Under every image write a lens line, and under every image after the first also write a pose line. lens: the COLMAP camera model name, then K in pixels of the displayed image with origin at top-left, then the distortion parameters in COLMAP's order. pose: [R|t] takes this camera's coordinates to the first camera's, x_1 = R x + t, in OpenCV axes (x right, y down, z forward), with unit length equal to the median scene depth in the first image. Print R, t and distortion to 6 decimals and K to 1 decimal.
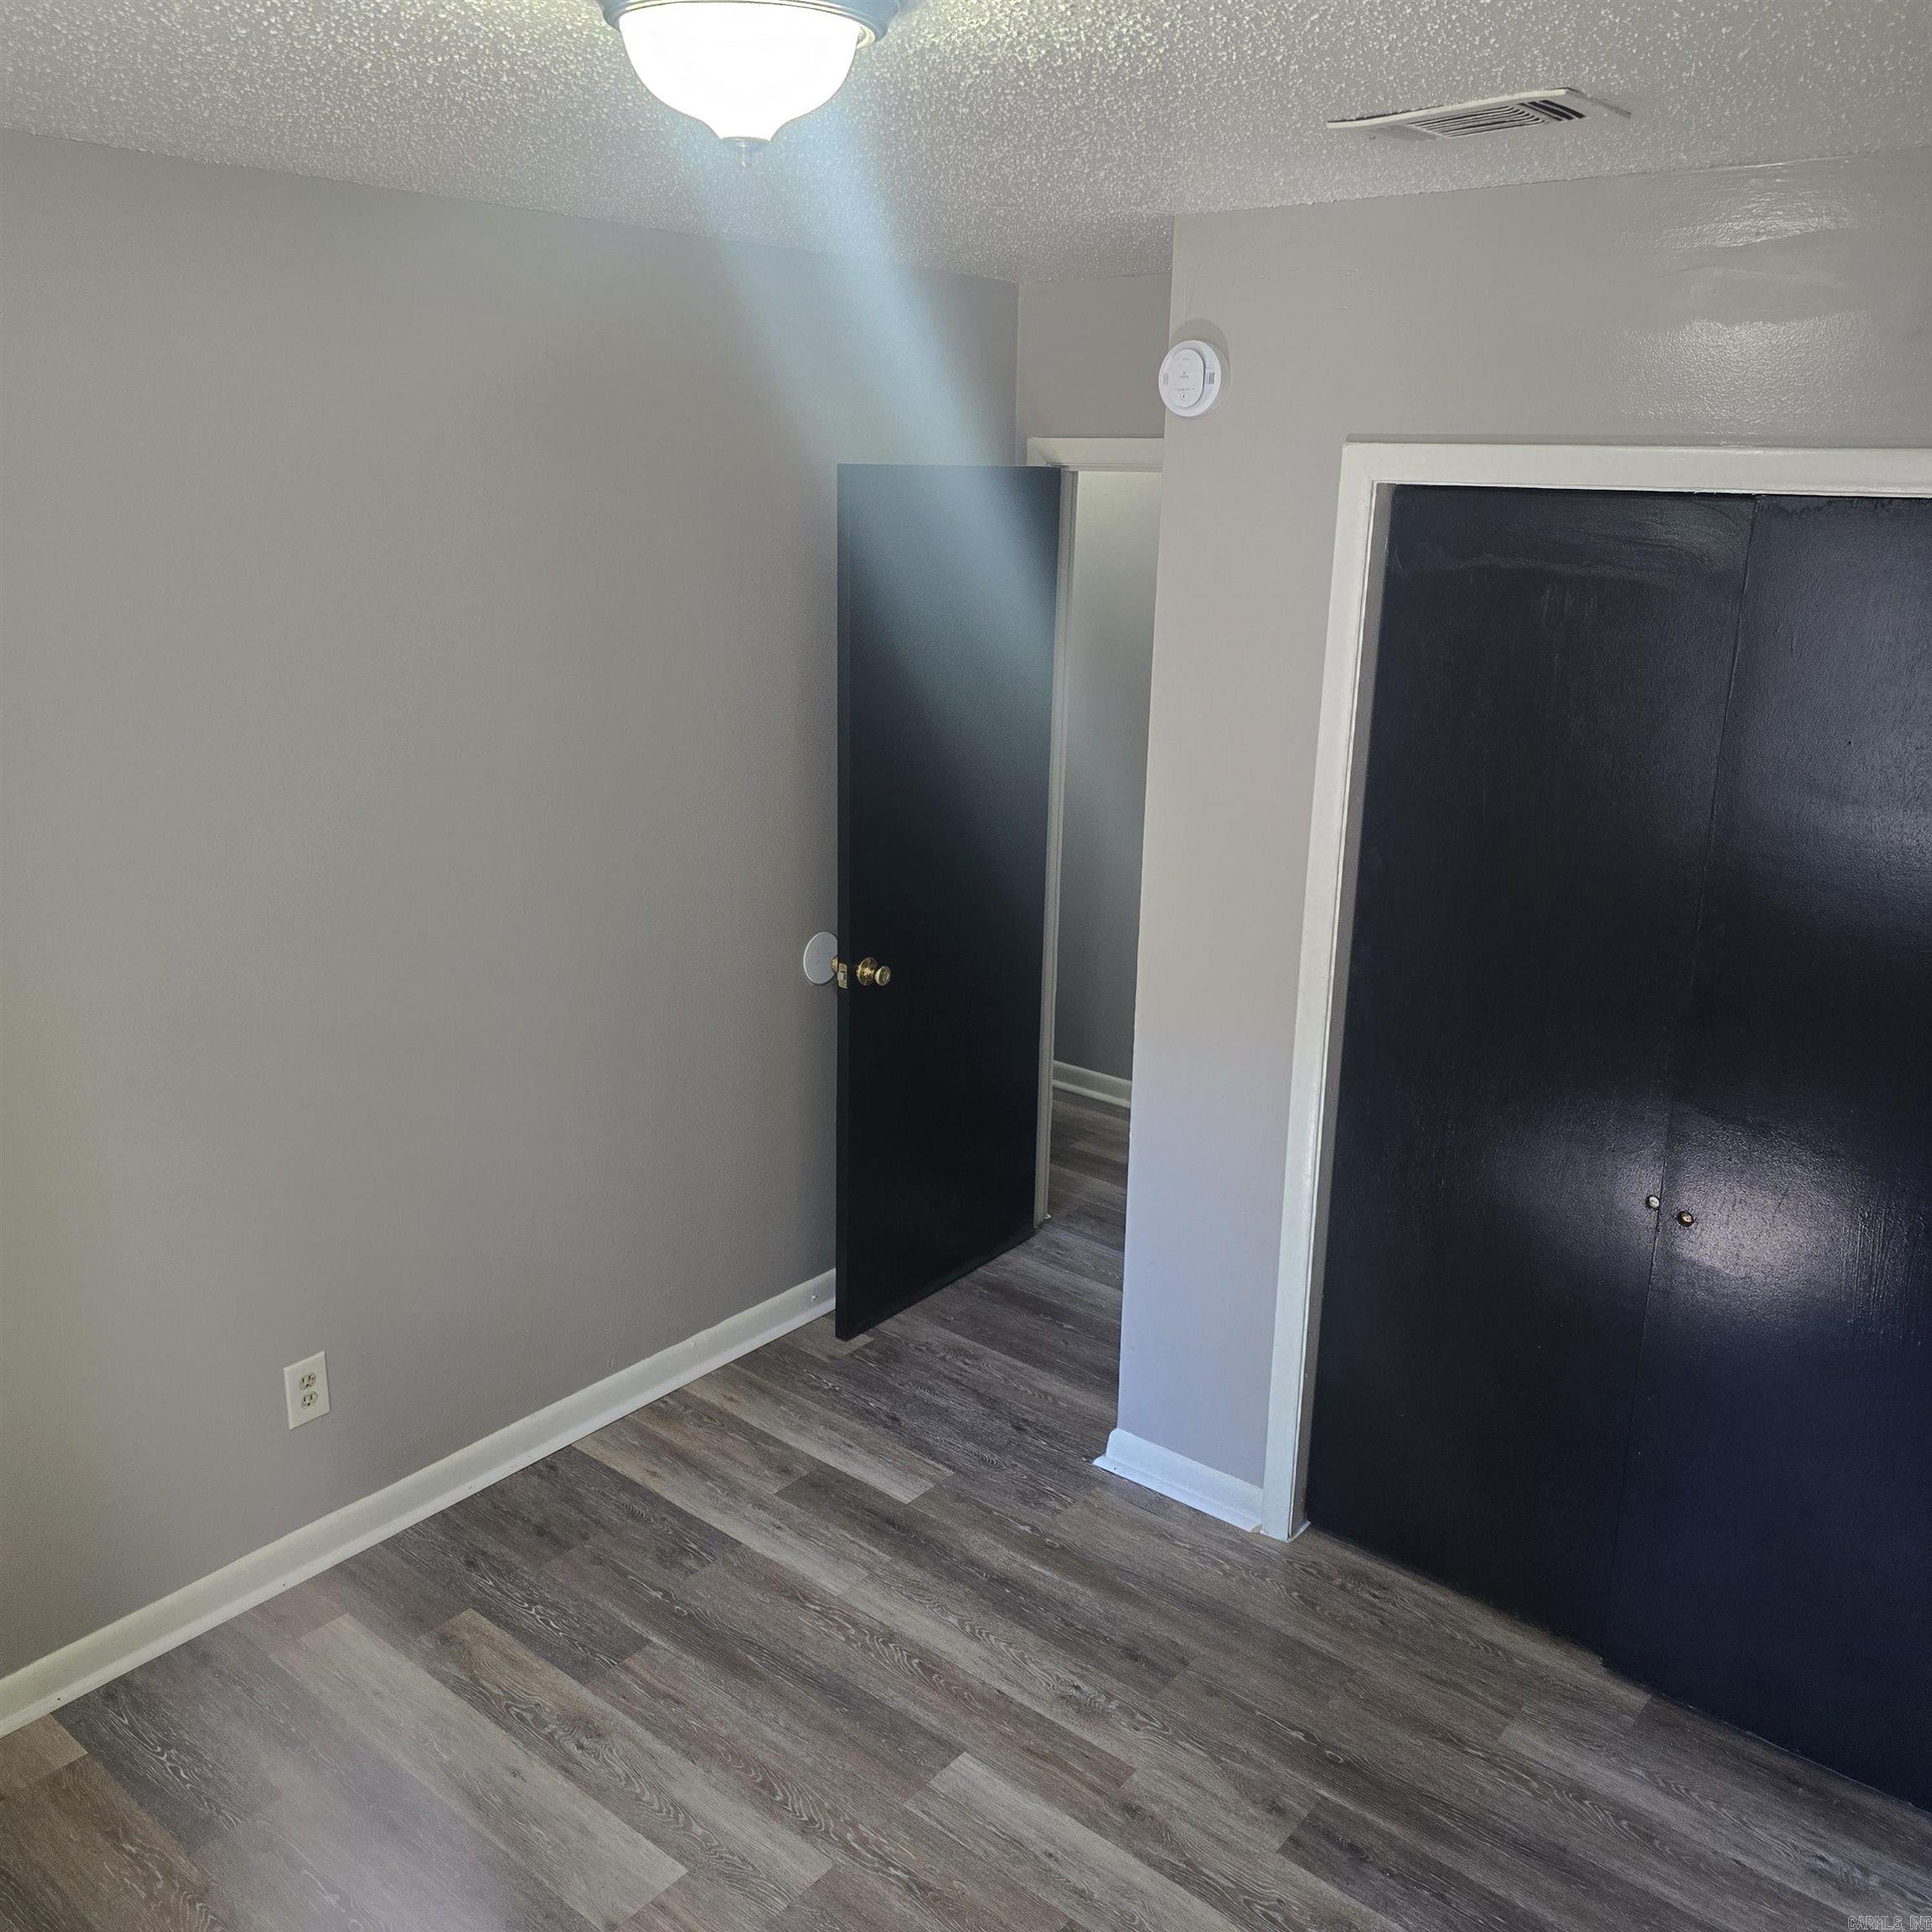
lens RADIAL K [[1728.1, 0, 961.3], [0, 1728.1, 967.0], [0, 0, 1]] dist [0.048271, -0.023937]
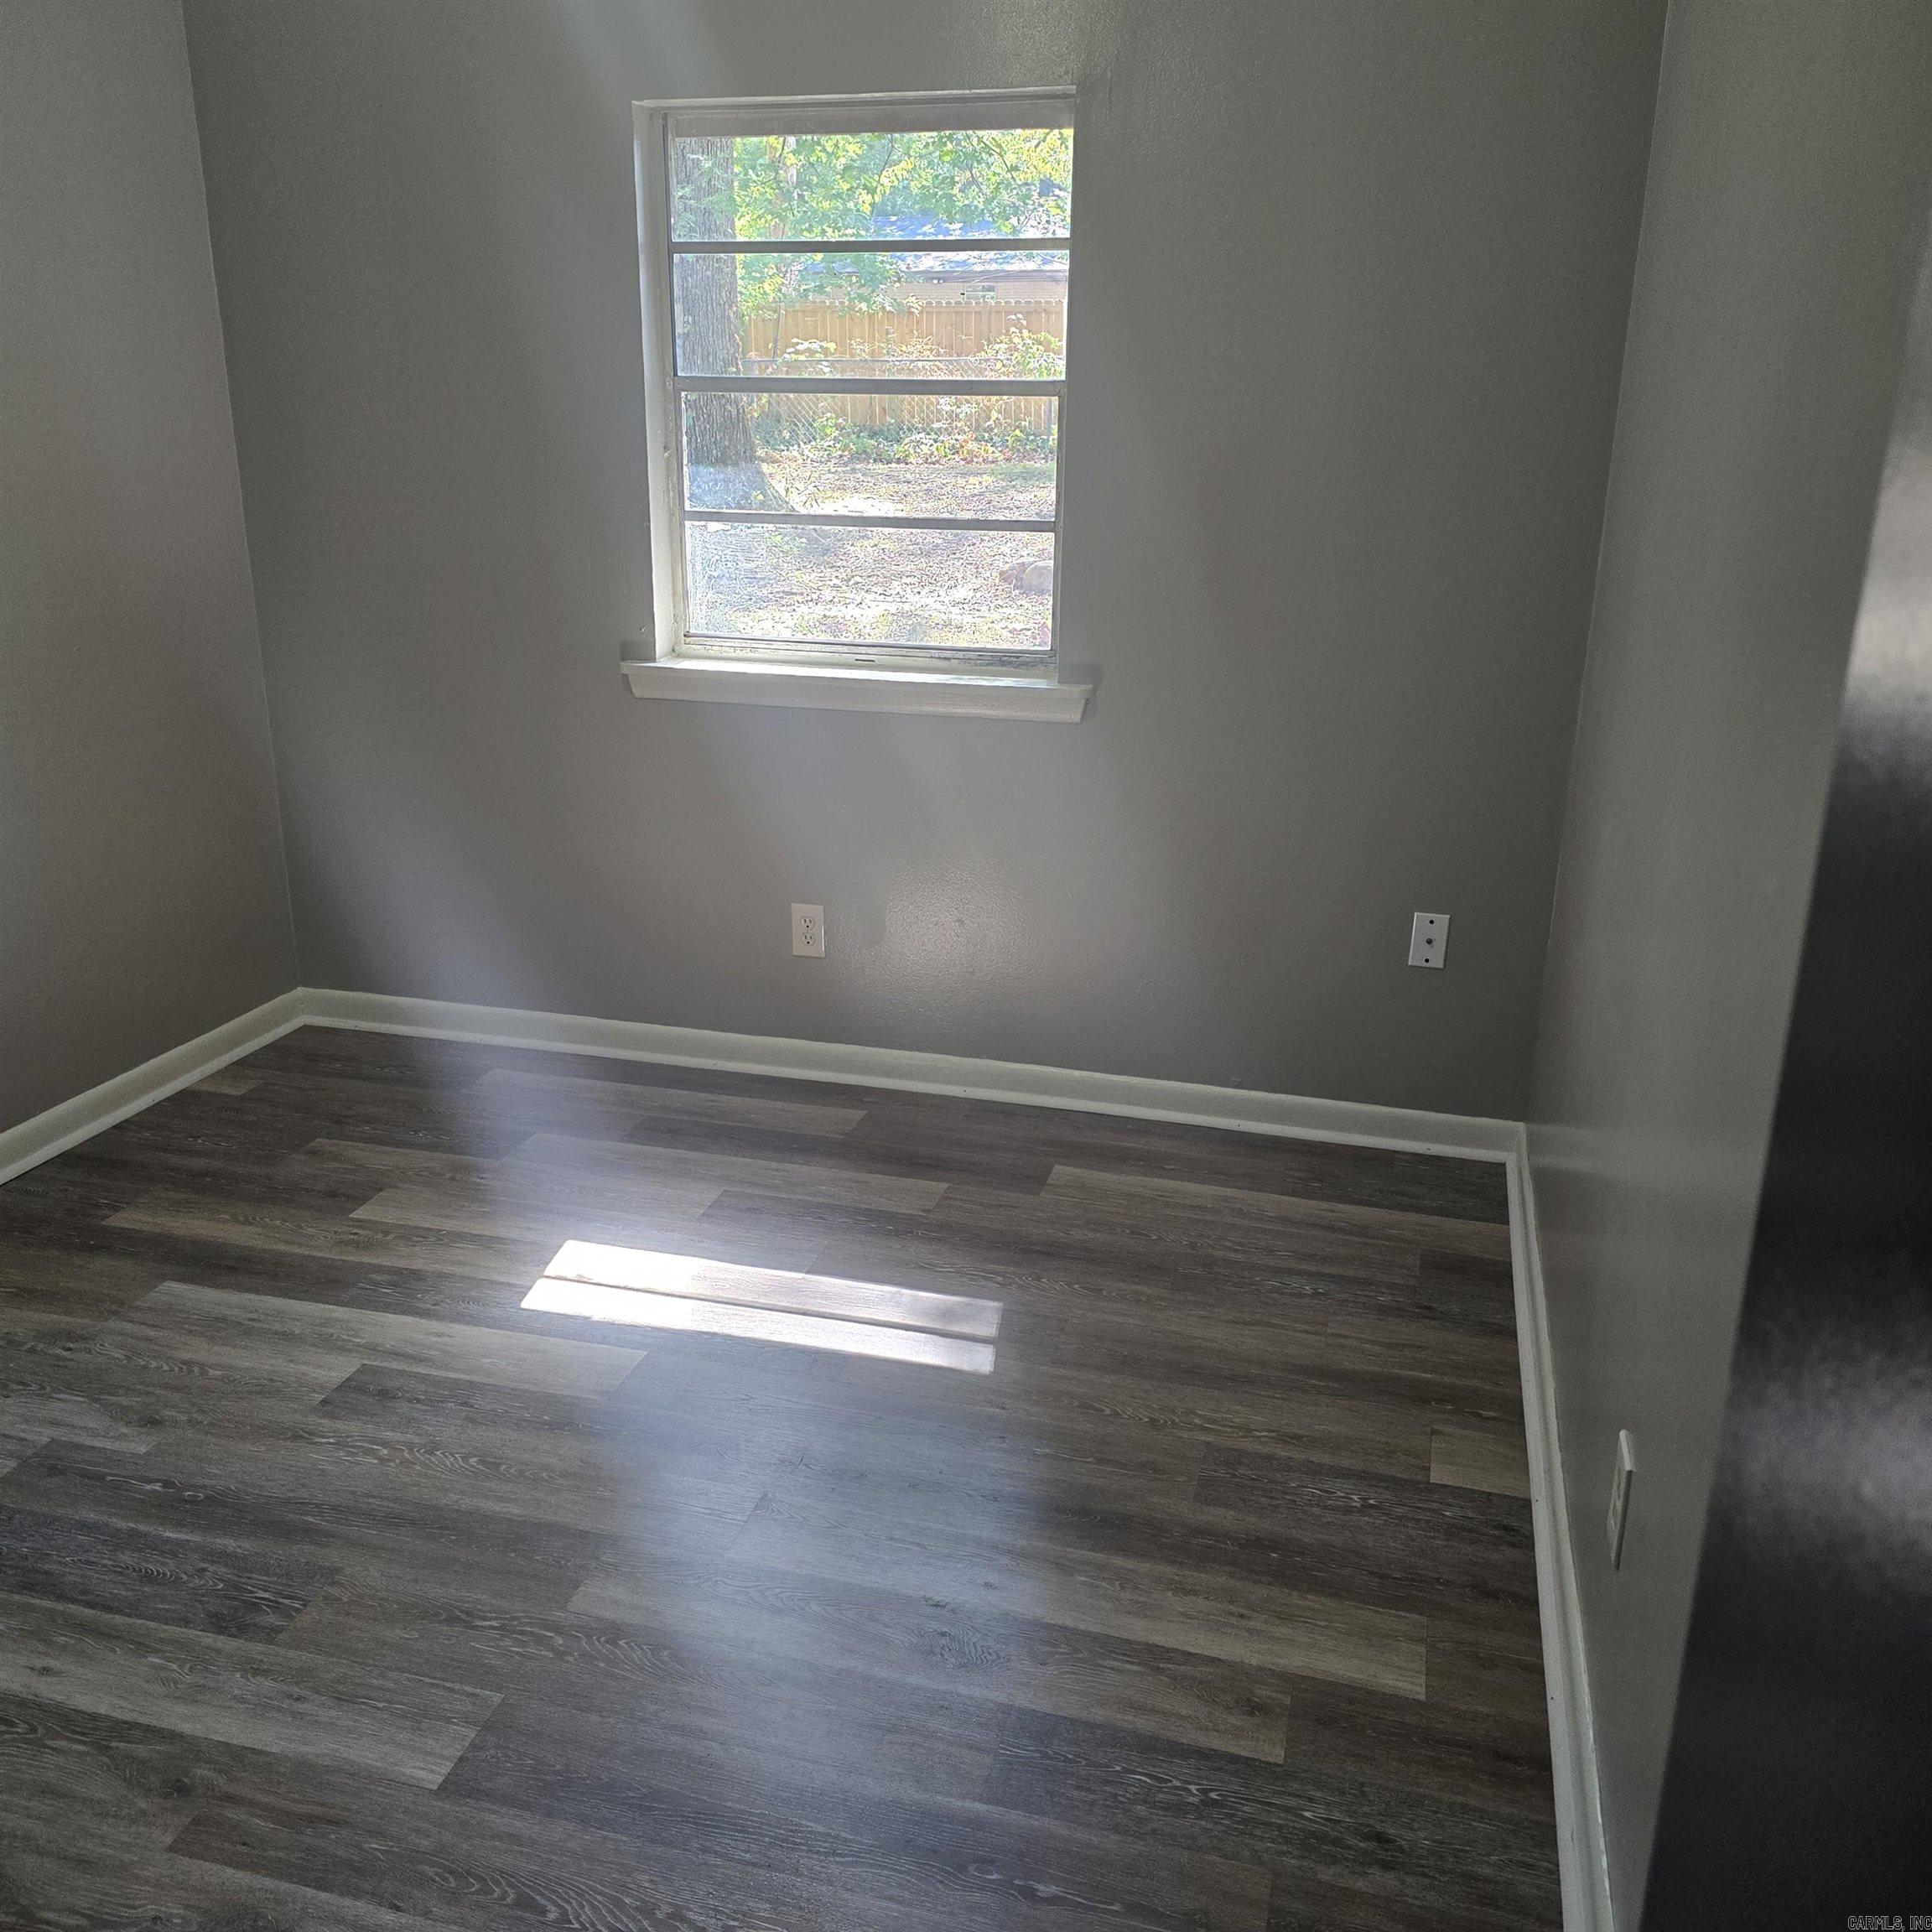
lens RADIAL K [[1728.1, 0, 966.4], [0, 1728.1, 965.3], [0, 0, 1]] dist [0.048271, -0.023937]
pose [[-0.910411, 0.109826, -0.398860, 0.049977], [-0.138302, 0.827854, 0.543628, -0.222362], [0.389902, 0.550088, -0.738498, 1.379423]]
